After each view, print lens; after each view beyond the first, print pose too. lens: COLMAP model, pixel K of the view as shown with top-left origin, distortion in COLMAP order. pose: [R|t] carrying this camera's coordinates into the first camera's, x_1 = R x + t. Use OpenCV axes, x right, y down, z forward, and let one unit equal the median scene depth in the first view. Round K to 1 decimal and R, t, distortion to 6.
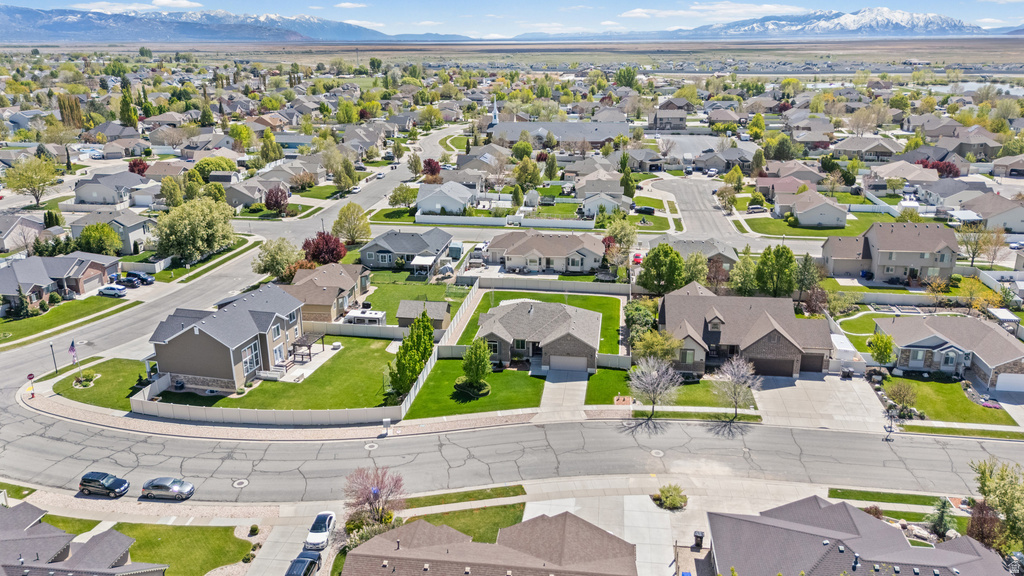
lens RADIAL K [[744.3, 0, 508.7], [0, 744.3, 288.8], [0, 0, 1]] dist [0.095624, -0.118911]
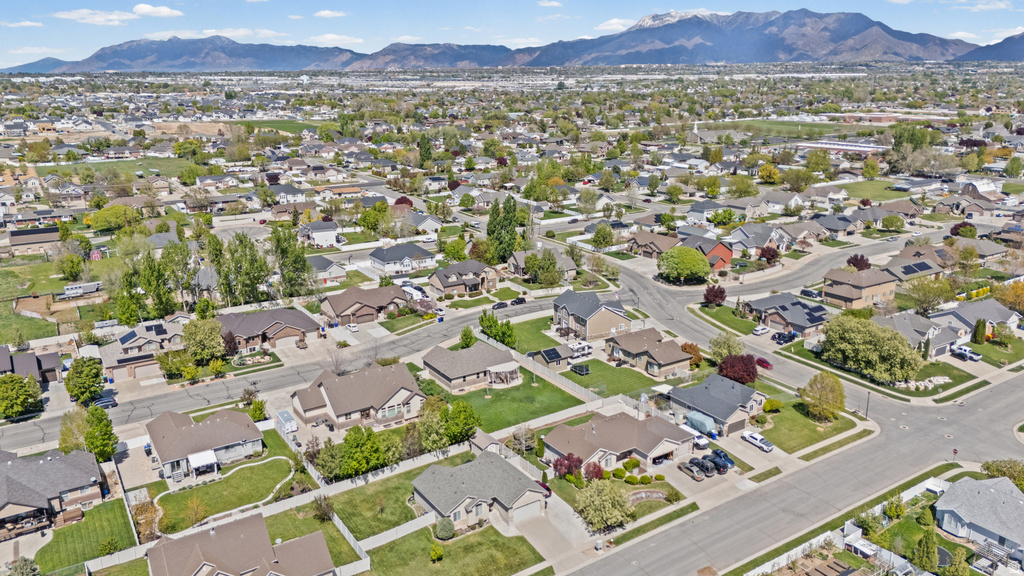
lens RADIAL K [[744.3, 0, 508.7], [0, 744.3, 288.8], [0, 0, 1]] dist [0.095624, -0.118911]
pose [[-0.746157, 0.189489, -0.638235, 0.984156], [-0.204146, 0.847344, 0.490238, -0.884091], [0.633699, 0.496087, -0.593568, 1.965632]]
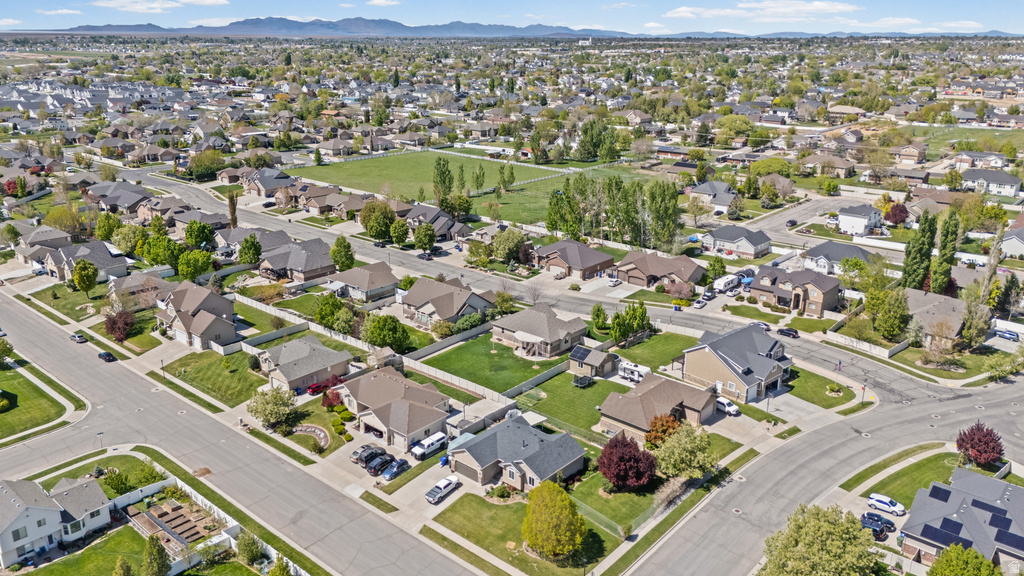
lens RADIAL K [[769.9, 0, 512.0], [0, 769.9, 288.0], [0, 0, 1]] dist [0.100752, -0.129880]
pose [[-0.838771, -0.168271, 0.517830, -0.754804], [0.171527, 0.820961, 0.544611, -0.920820], [-0.516761, 0.545626, -0.659735, 2.113705]]
